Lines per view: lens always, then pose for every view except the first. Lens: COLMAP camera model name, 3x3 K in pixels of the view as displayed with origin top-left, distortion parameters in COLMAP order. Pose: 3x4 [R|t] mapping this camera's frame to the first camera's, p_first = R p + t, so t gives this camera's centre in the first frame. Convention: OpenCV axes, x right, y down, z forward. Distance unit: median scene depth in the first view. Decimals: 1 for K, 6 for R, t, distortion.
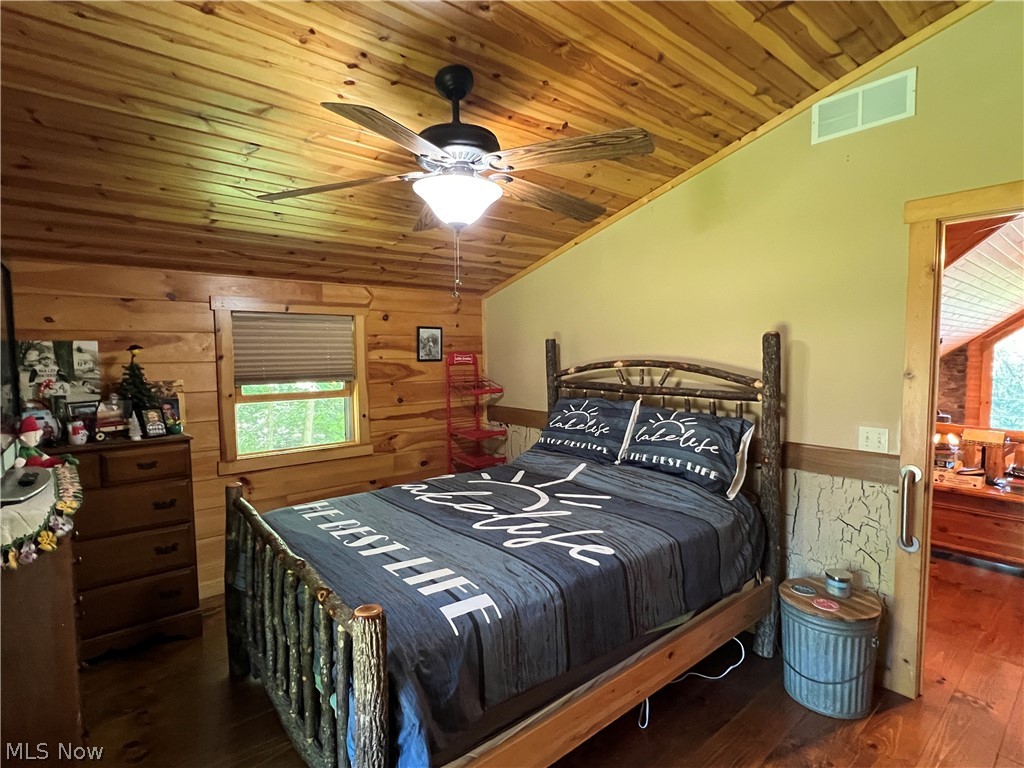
lens RADIAL K [[517.0, 0, 508.5], [0, 517.0, 383.1], [0, 0, 1]] dist [-0.000706, -0.000626]
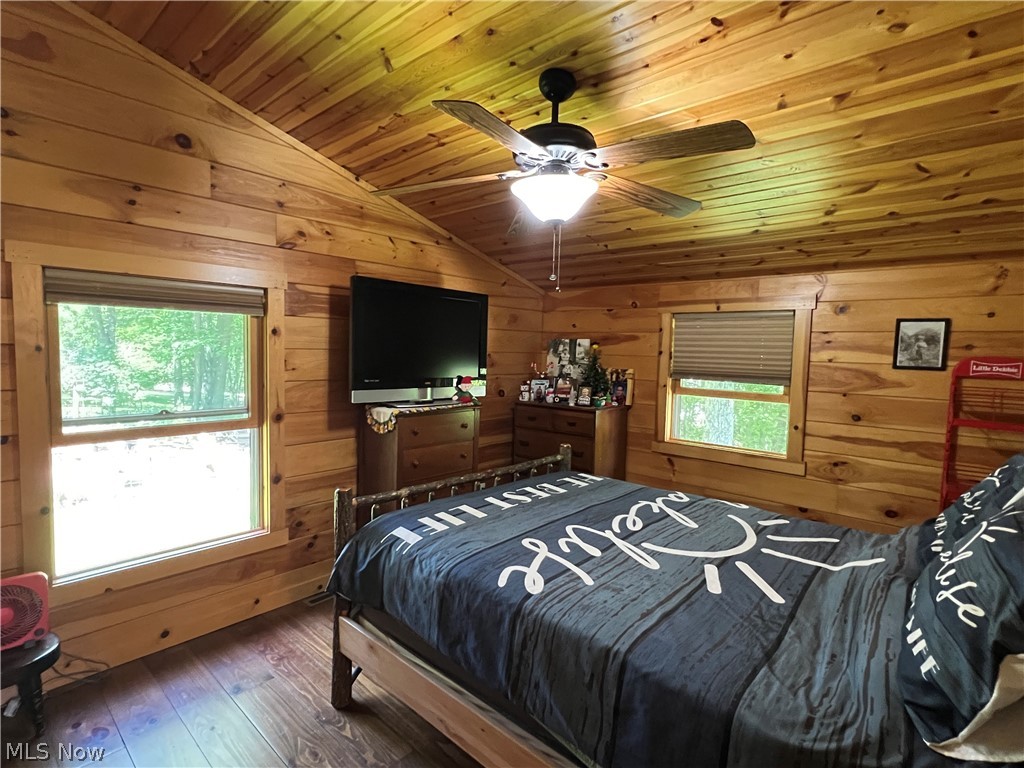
lens RADIAL K [[517.0, 0, 508.5], [0, 517.0, 383.1], [0, 0, 1]] dist [-0.000706, -0.000626]
pose [[0.148948, 0.078775, -0.985702, 0.700807], [-0.086469, 0.994041, 0.066376, -0.036395], [0.985057, 0.075346, 0.154872, 0.584470]]
